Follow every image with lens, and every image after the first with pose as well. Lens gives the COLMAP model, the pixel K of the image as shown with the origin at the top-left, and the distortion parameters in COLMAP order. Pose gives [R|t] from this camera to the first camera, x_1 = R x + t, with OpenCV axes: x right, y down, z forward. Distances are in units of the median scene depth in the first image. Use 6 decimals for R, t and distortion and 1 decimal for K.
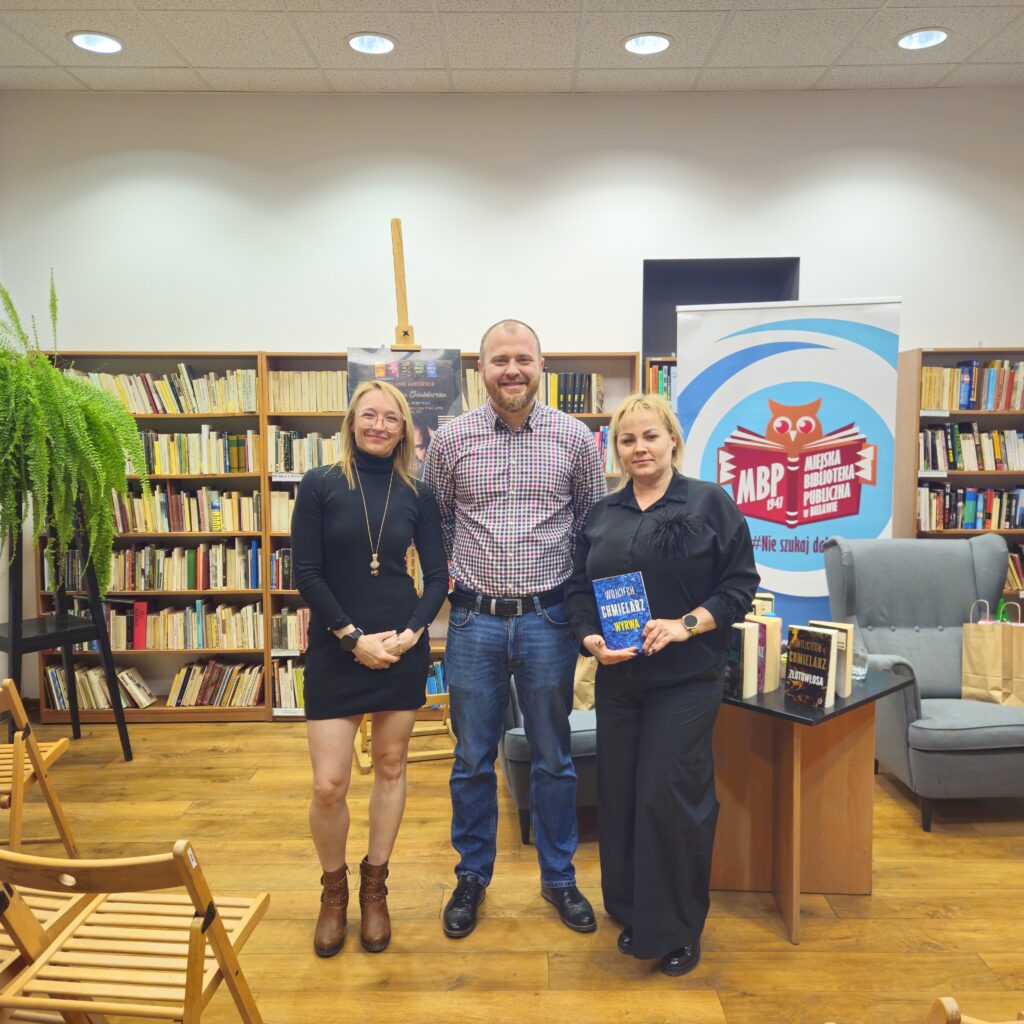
lens RADIAL K [[887.9, 0, 520.7], [0, 887.9, 511.2], [0, 0, 1]] dist [0.067152, -0.067179]
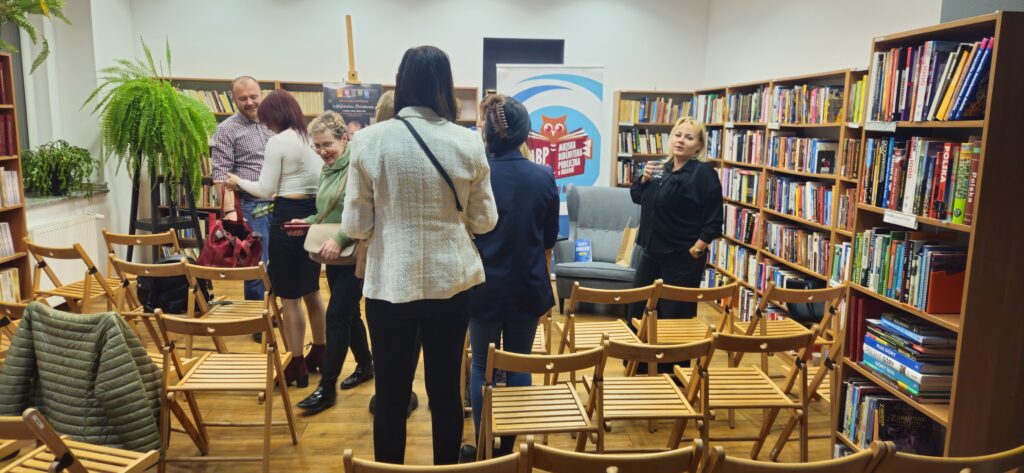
lens RADIAL K [[670.3, 0, 507.4], [0, 670.3, 236.6], [0, 0, 1]] dist [0.036868, -0.012874]
pose [[0.997585, 0.014816, 0.067852, 0.105816], [-0.019470, 0.997465, 0.068442, 0.043991], [-0.066666, -0.069598, 0.995345, -0.485536]]
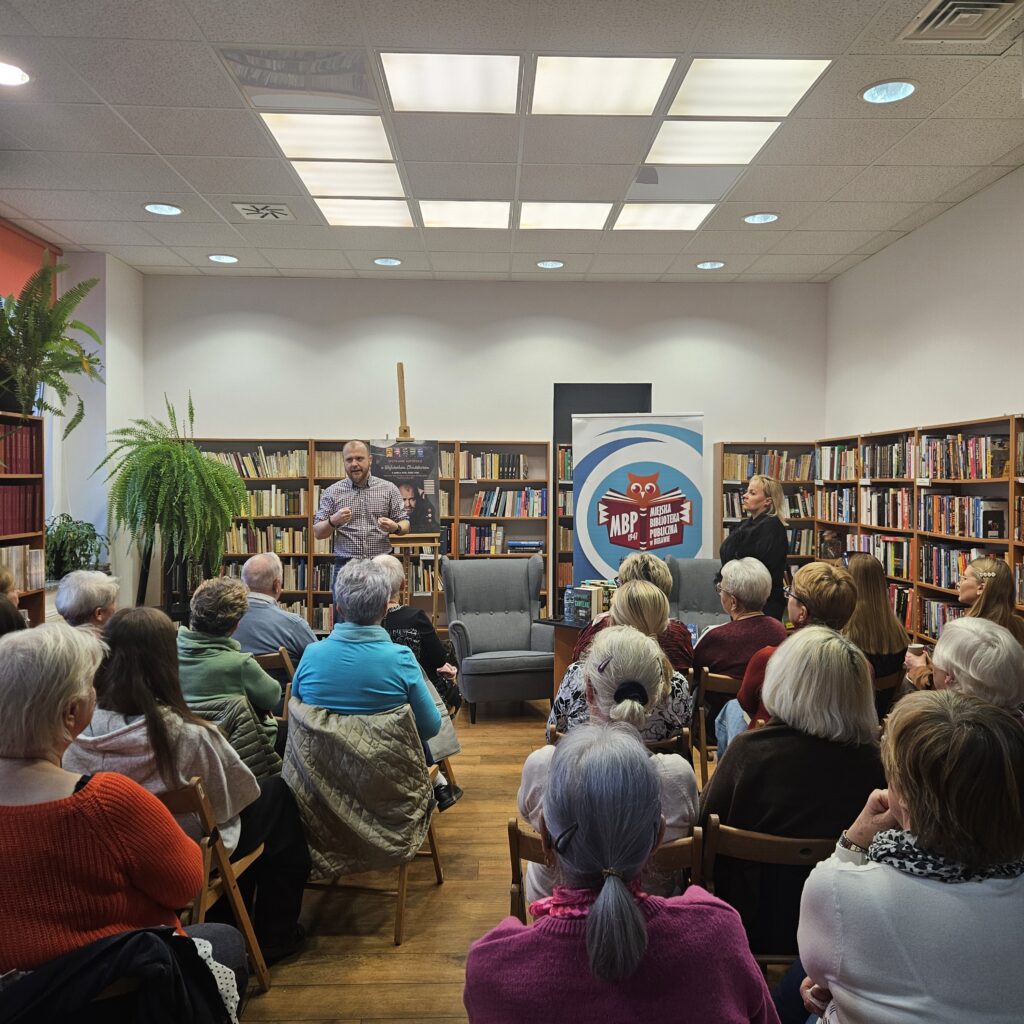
lens RADIAL K [[887.9, 0, 511.4], [0, 887.9, 509.7], [0, 0, 1]] dist [0.067152, -0.067179]
pose [[0.999627, 0.008400, 0.025998, 0.024893], [-0.006596, 0.997615, -0.068712, 0.054524], [-0.026513, 0.068515, 0.997298, -0.596713]]
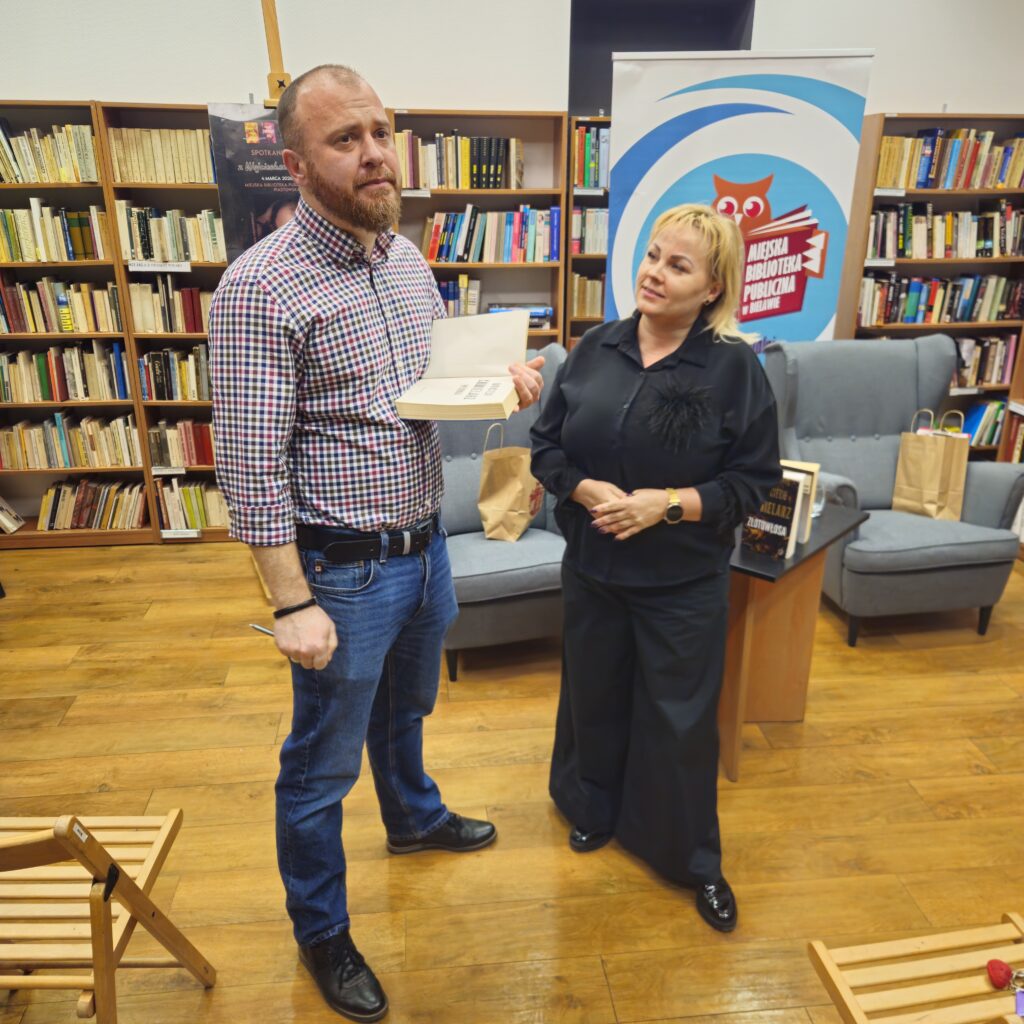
lens RADIAL K [[887.9, 0, 512.3], [0, 887.9, 515.4], [0, 0, 1]] dist [0.067152, -0.067179]
pose [[0.993593, -0.031265, 0.108607, -0.022223], [0.000767, 0.962818, 0.270149, -0.042545], [-0.113015, -0.268335, 0.956673, 0.098739]]
